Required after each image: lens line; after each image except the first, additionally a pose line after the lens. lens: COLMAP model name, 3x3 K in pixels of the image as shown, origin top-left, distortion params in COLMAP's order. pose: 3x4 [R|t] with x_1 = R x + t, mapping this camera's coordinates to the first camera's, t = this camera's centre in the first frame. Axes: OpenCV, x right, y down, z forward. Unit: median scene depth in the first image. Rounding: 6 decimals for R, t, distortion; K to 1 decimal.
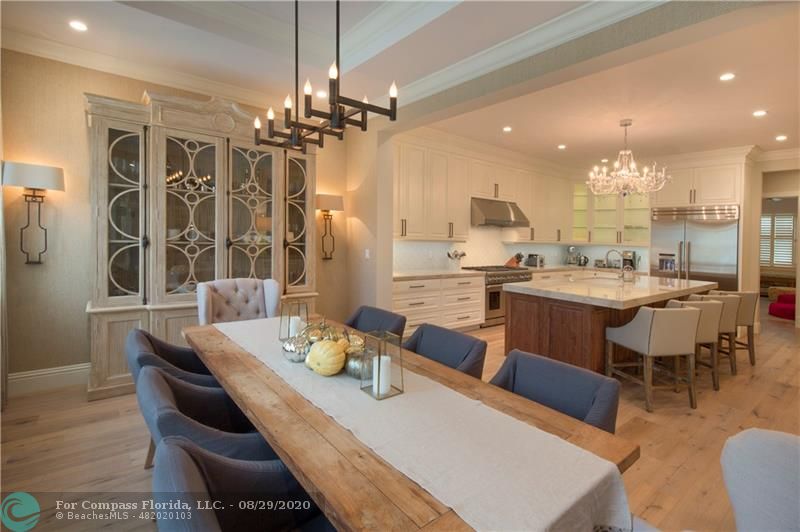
lens RADIAL K [[382.2, 0, 399.0], [0, 382.2, 235.2], [0, 0, 1]] dist [0.000030, 0.000024]
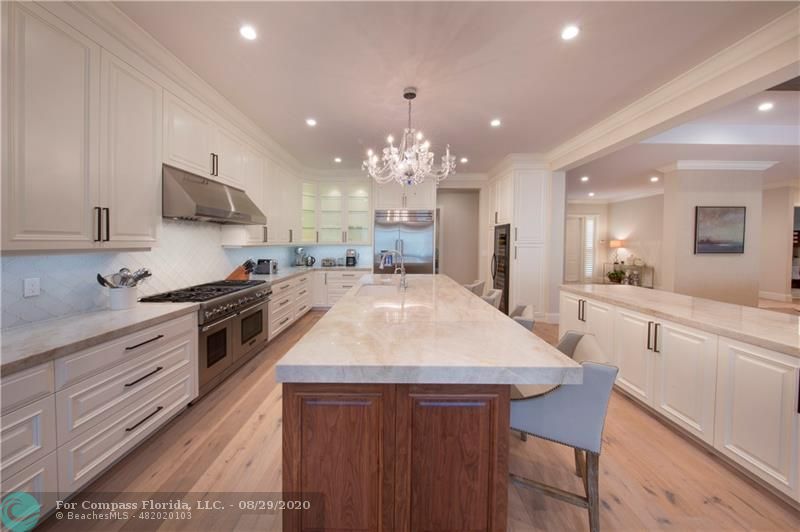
lens RADIAL K [[270.4, 0, 397.8], [0, 270.4, 237.1], [0, 0, 1]] dist [-0.000879, -0.000071]
pose [[0.622980, -0.013804, 0.782116, 0.086959], [0.013180, 0.999888, 0.007150, 0.002572], [-0.782127, 0.005854, 0.623092, 0.453660]]
